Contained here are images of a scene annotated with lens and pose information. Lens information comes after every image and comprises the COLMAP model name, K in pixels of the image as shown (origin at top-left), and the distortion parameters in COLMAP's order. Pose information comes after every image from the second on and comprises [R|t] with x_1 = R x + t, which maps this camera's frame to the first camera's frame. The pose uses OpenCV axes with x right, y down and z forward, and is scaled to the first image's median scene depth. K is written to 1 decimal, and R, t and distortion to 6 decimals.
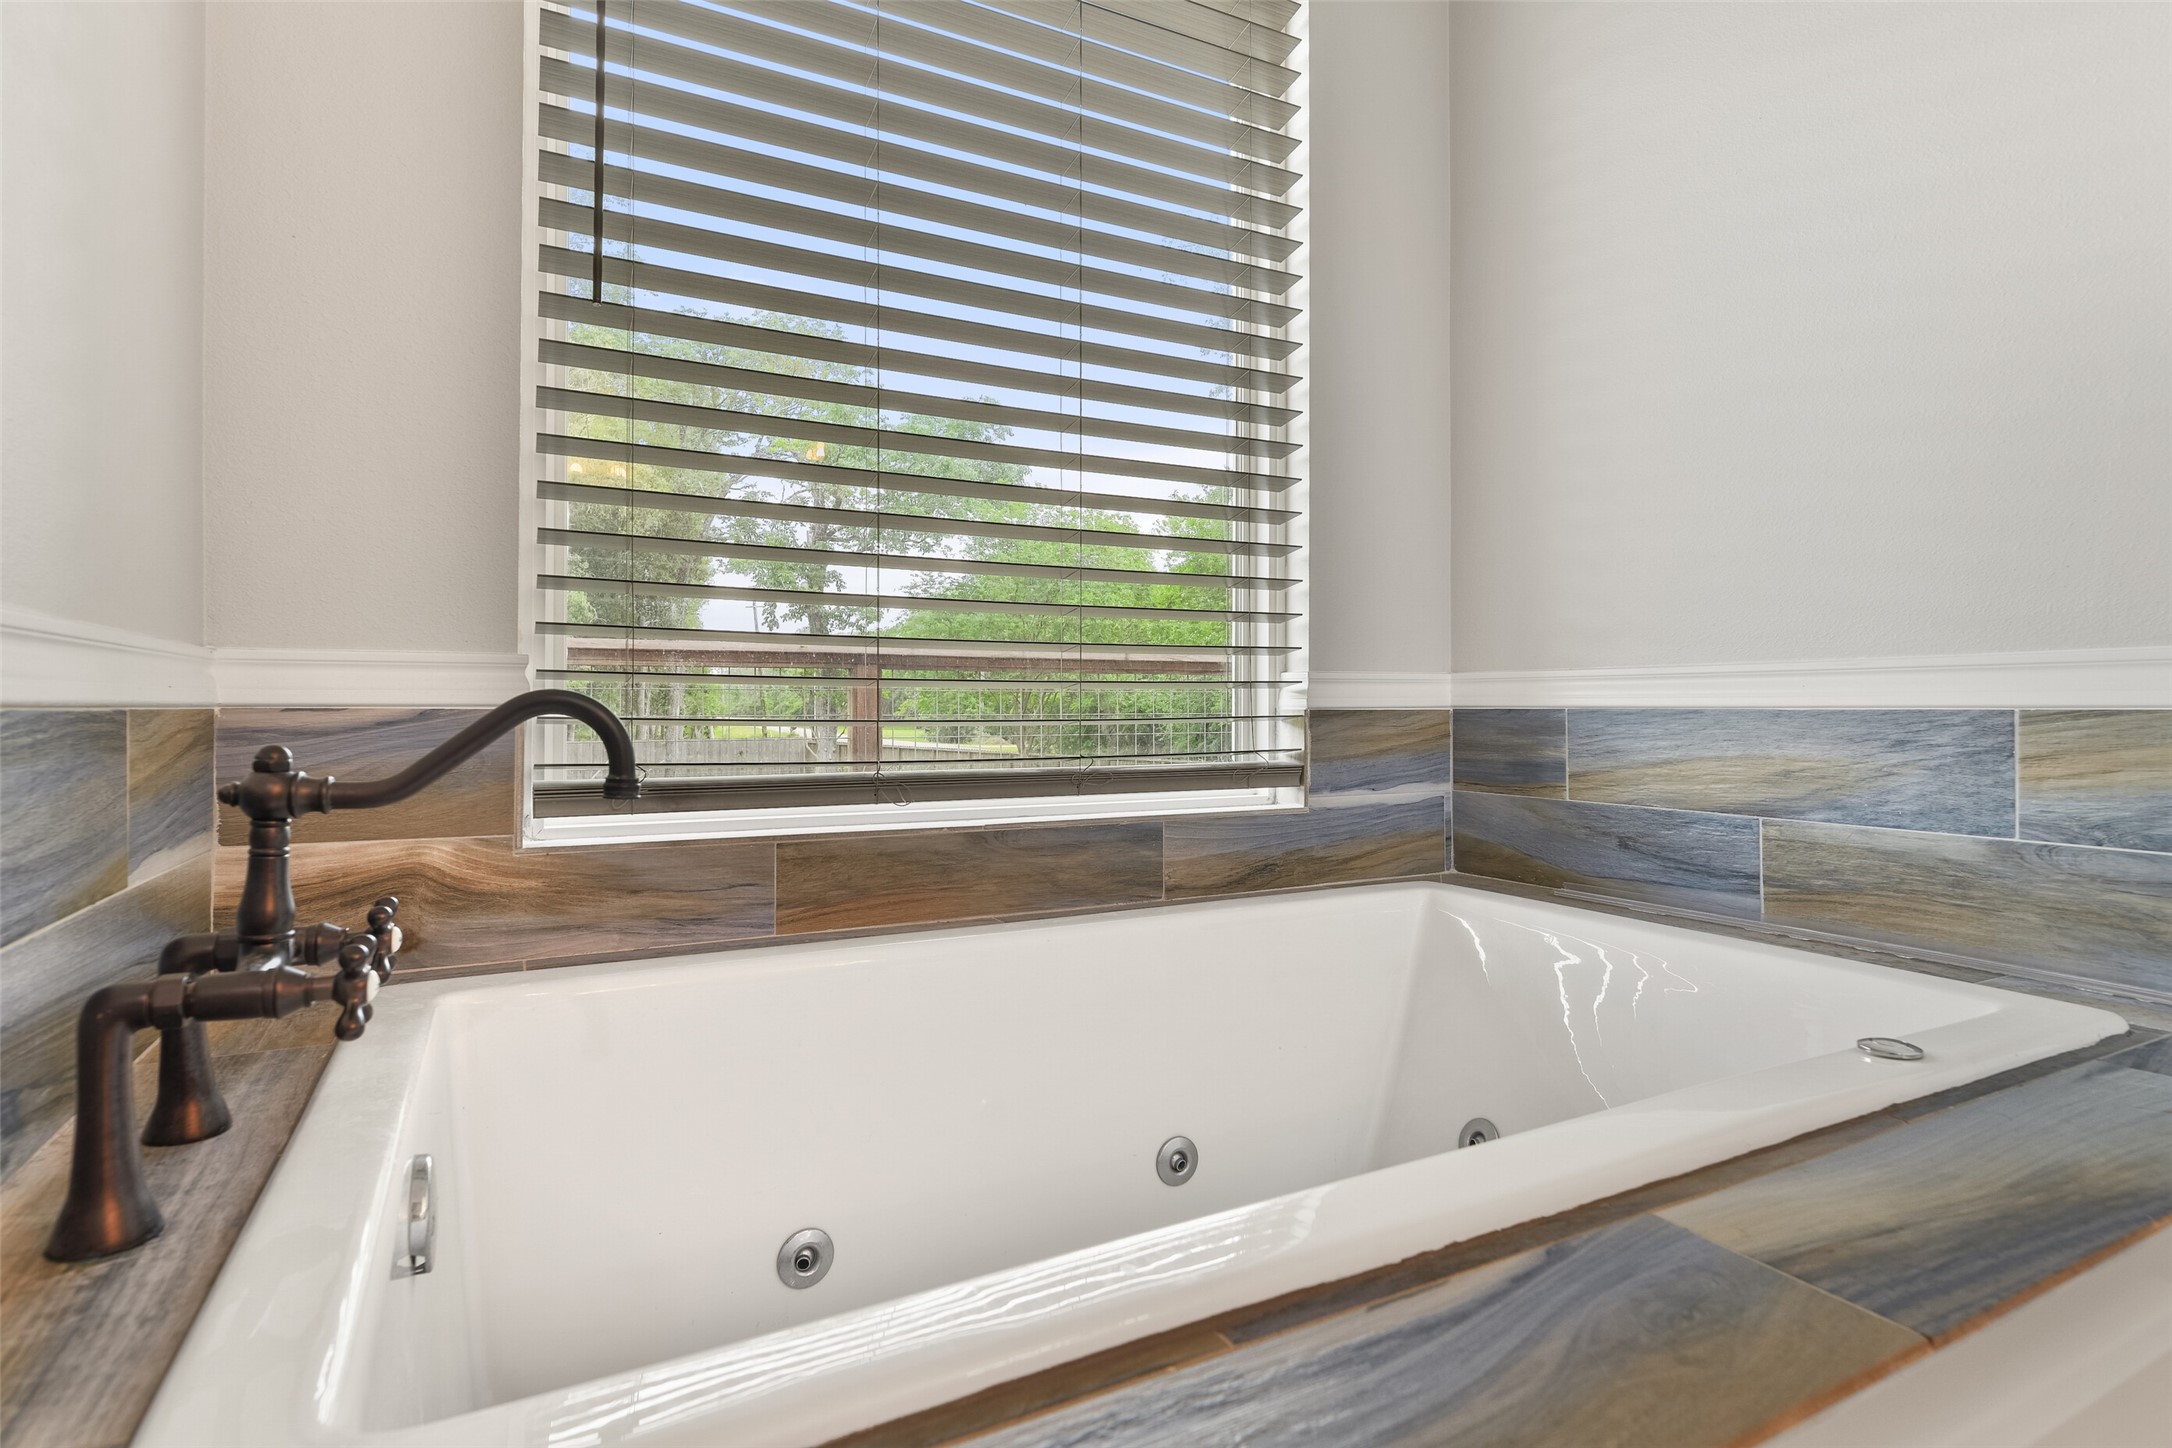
lens RADIAL K [[1106.8, 0, 1079.9], [0, 1106.8, 711.3], [0, 0, 1]] dist [-0.006792, -0.000916]
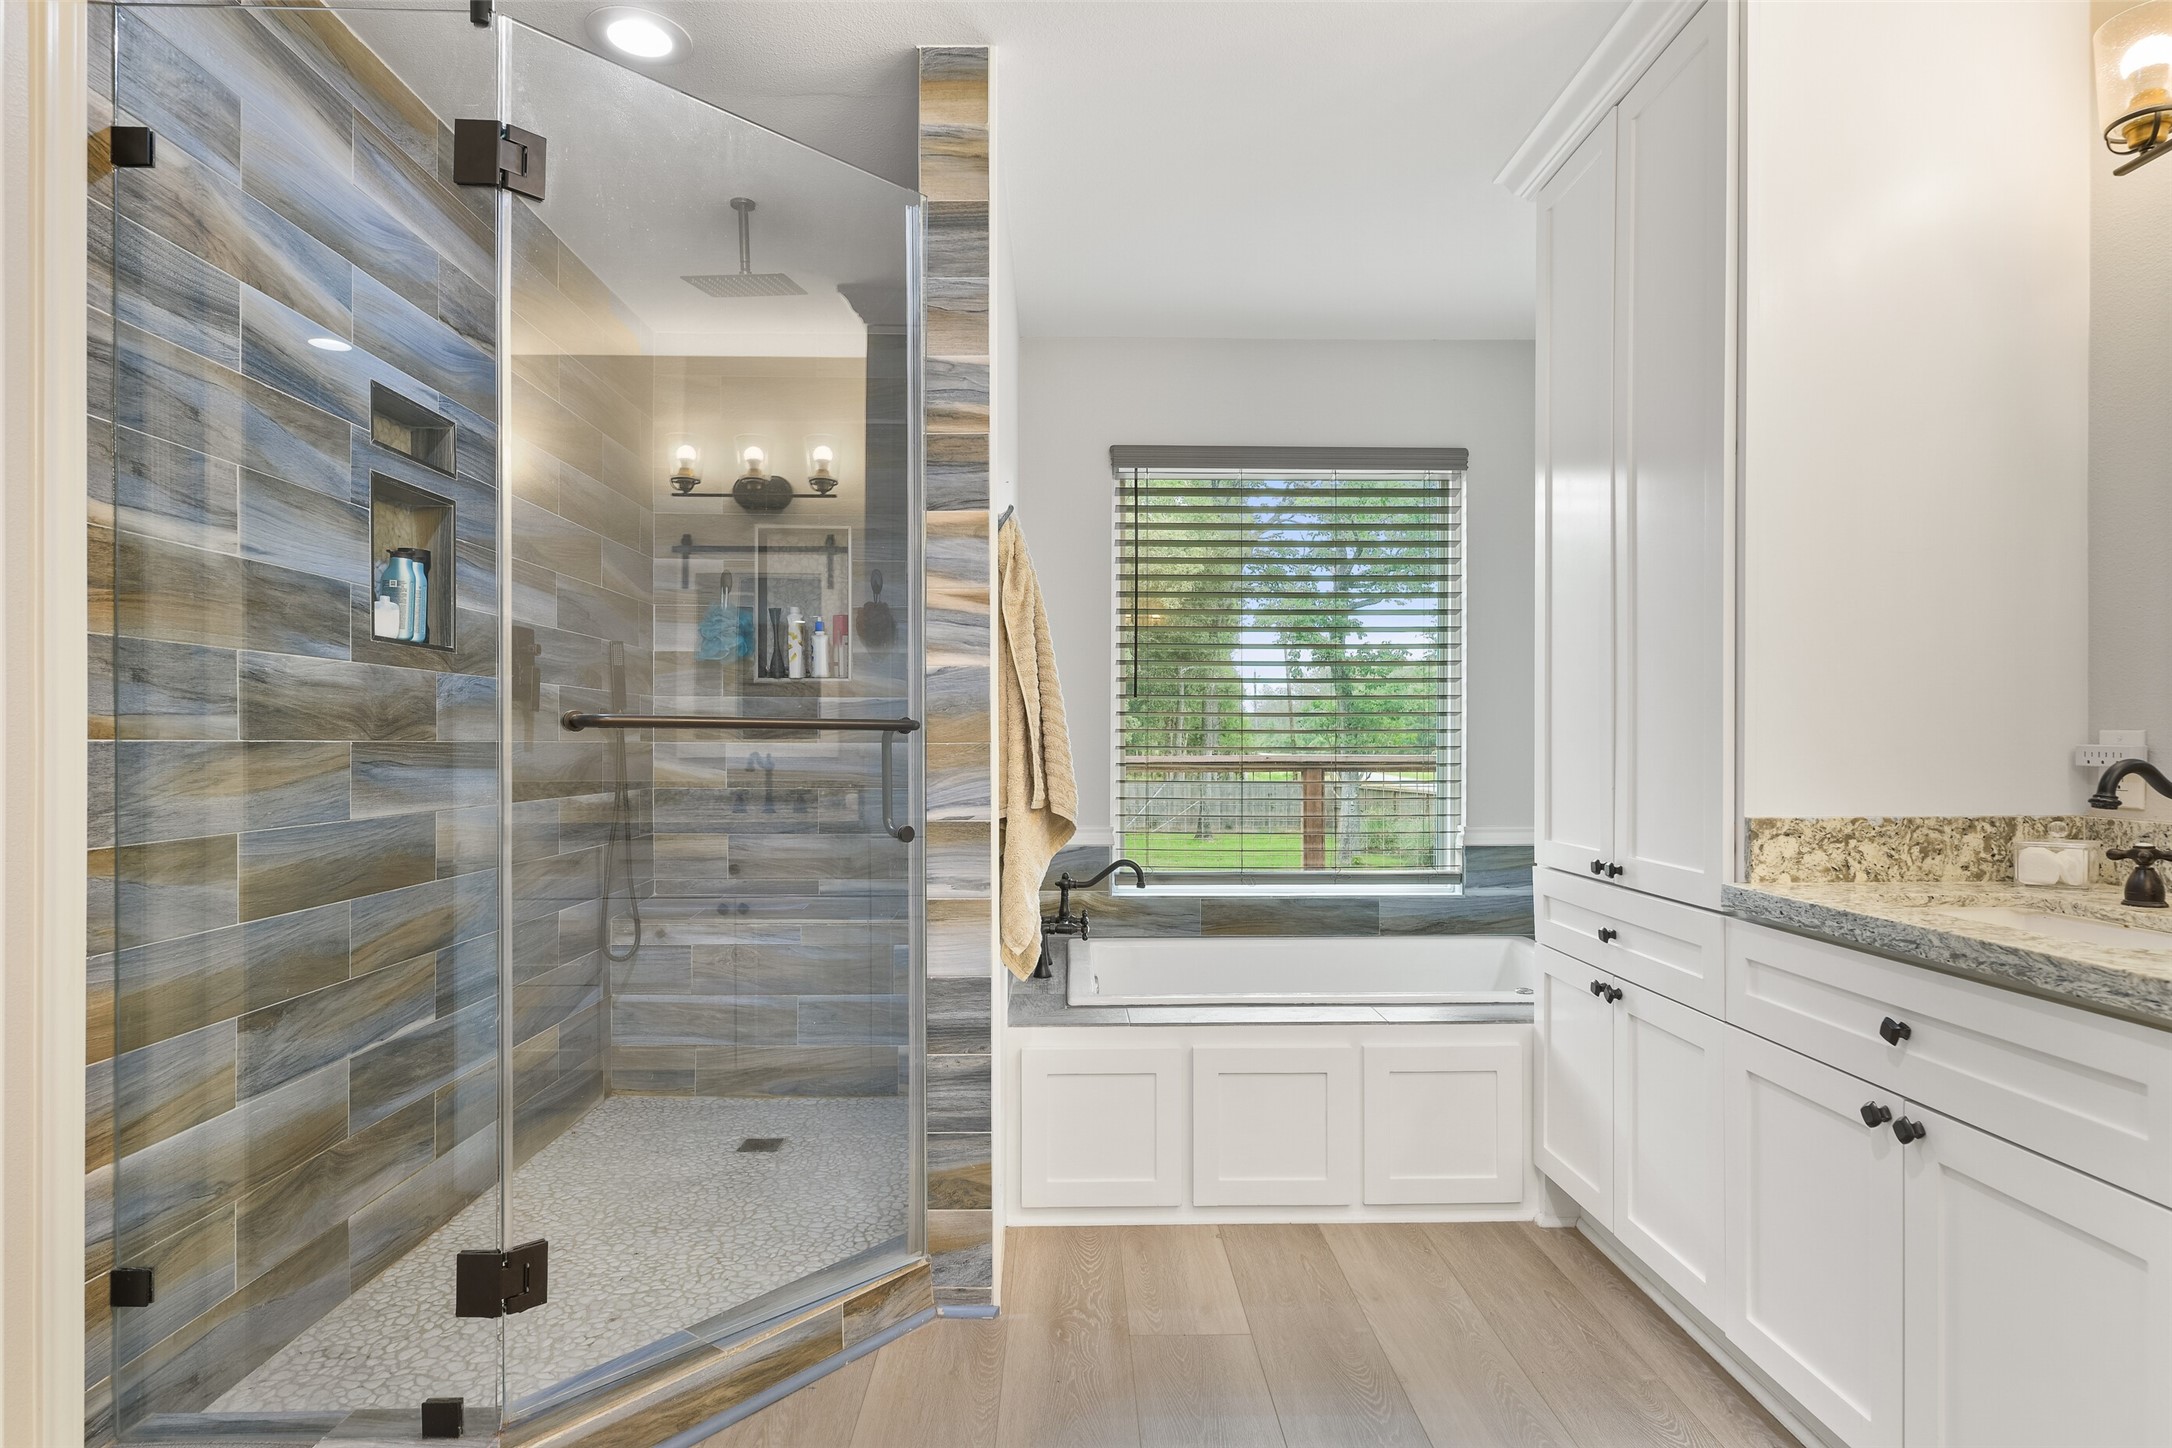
lens RADIAL K [[1167.4, 0, 1109.6], [0, 1167.4, 743.5], [0, 0, 1]] dist [0.001941, -0.002434]
pose [[0.906183, 0.002715, -0.422877, 0.554056], [-0.004523, 0.999984, -0.003273, -0.189870], [0.422862, 0.004878, 0.906181, -1.262422]]
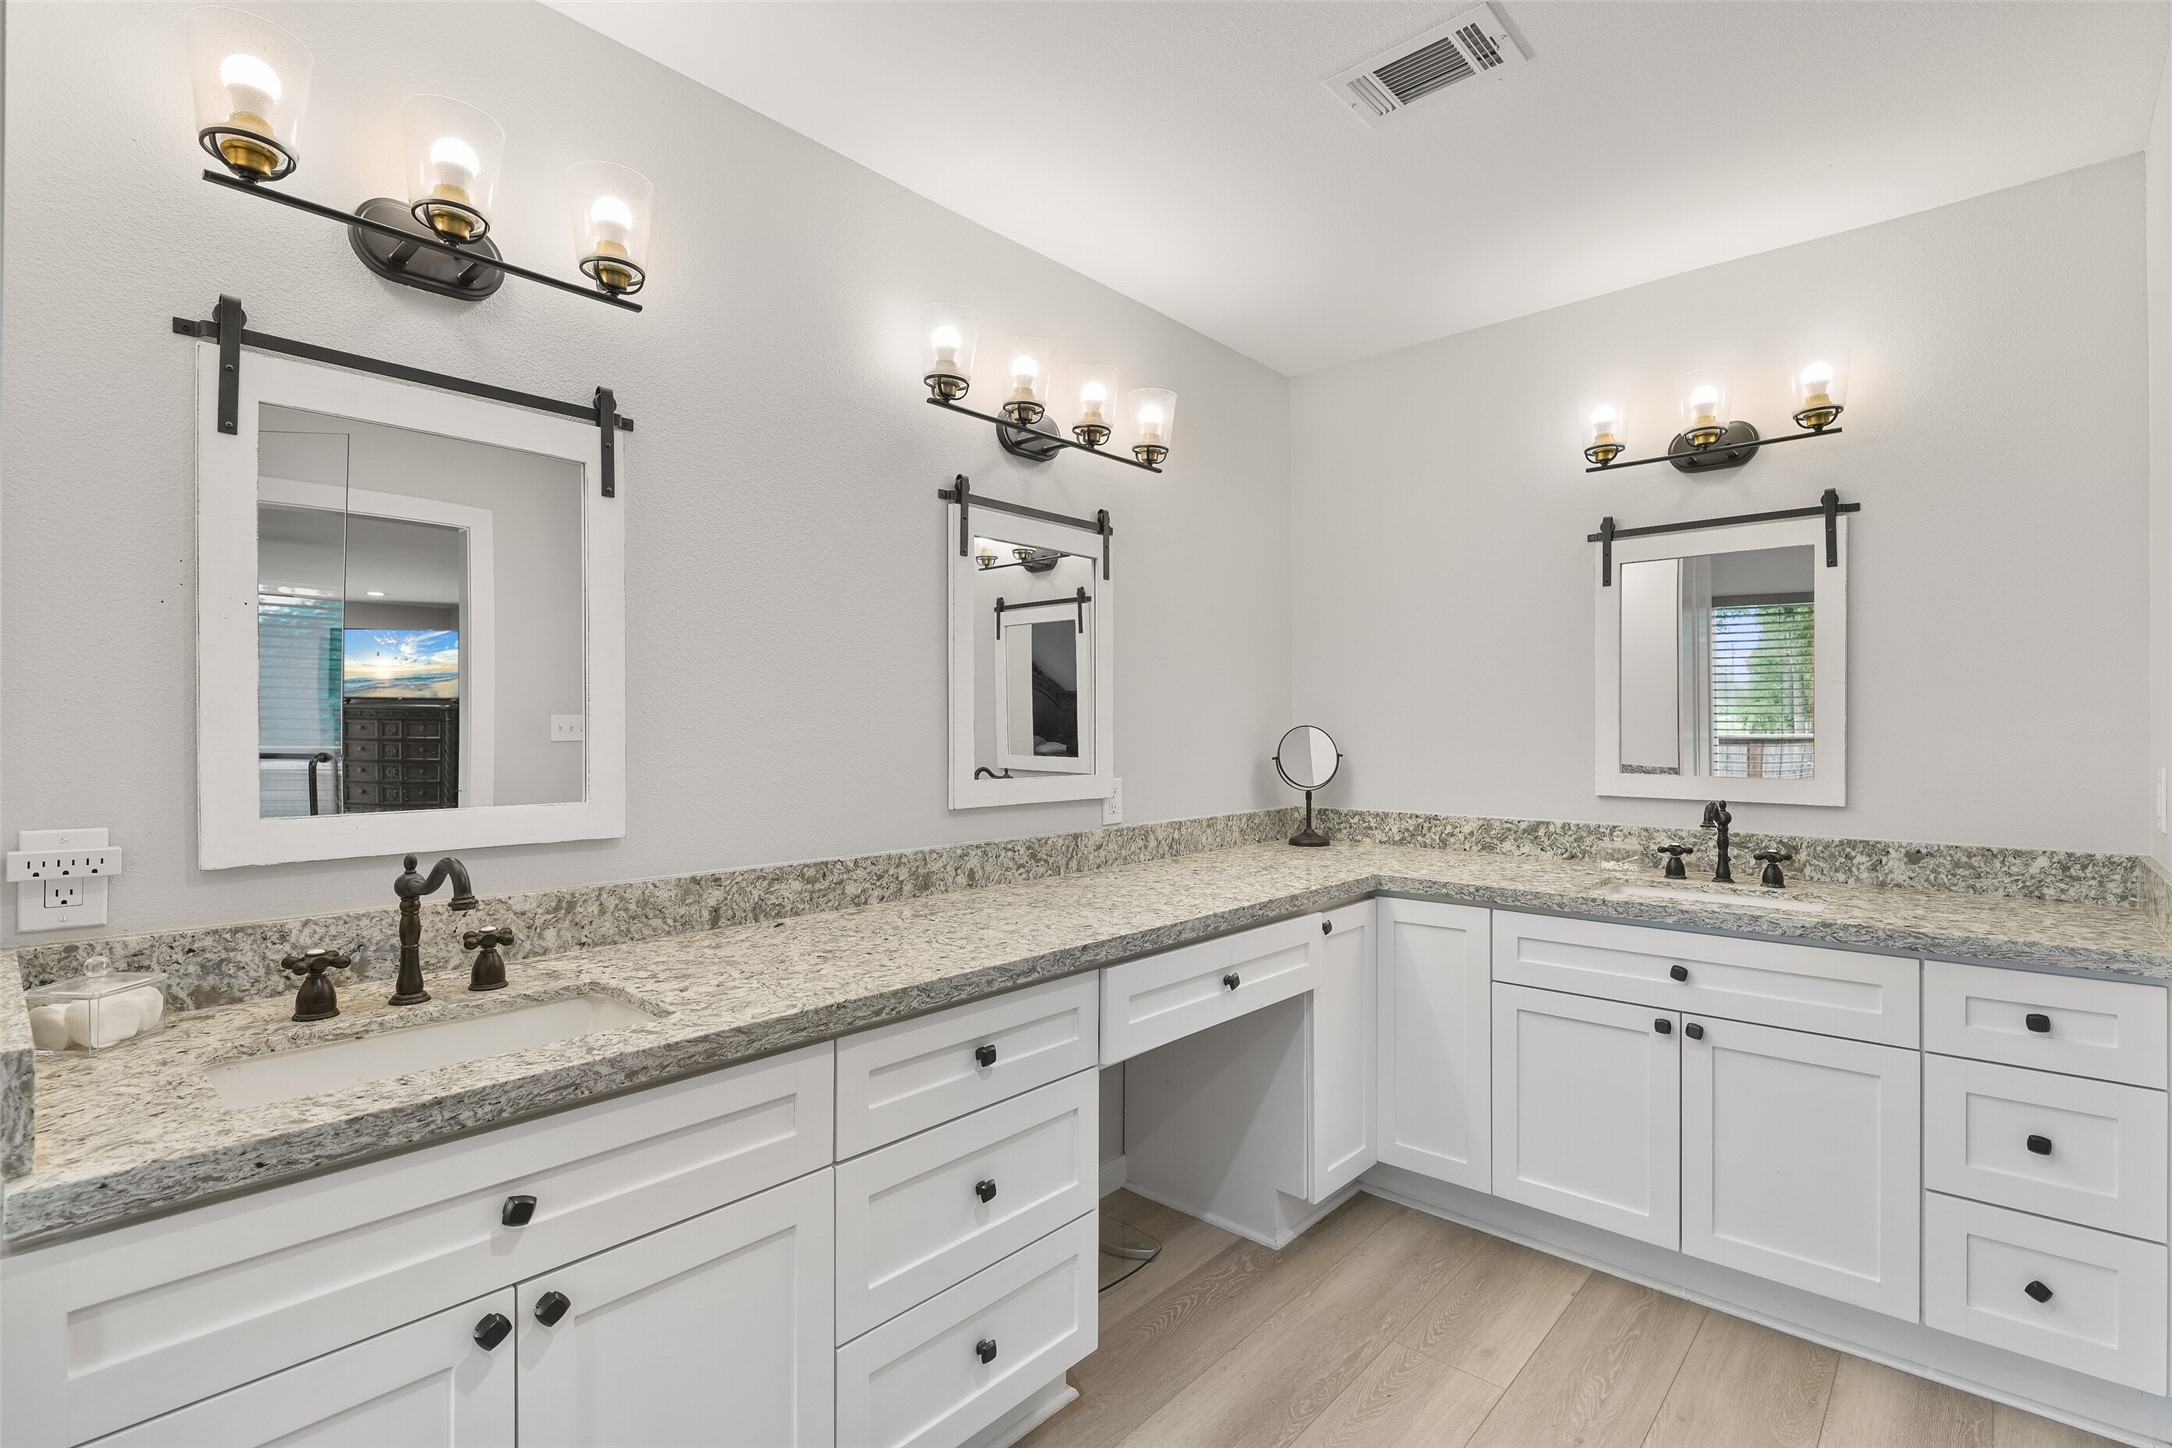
lens RADIAL K [[1013.4, 0, 1091.5], [0, 1013.4, 724.5], [0, 0, 1]] dist [0.001523, -0.002321]
pose [[-0.355889, 0.007644, 0.934497, 0.000581], [0.007418, 0.999958, -0.005354, -0.276149], [-0.934499, 0.005027, -0.355931, -0.340004]]
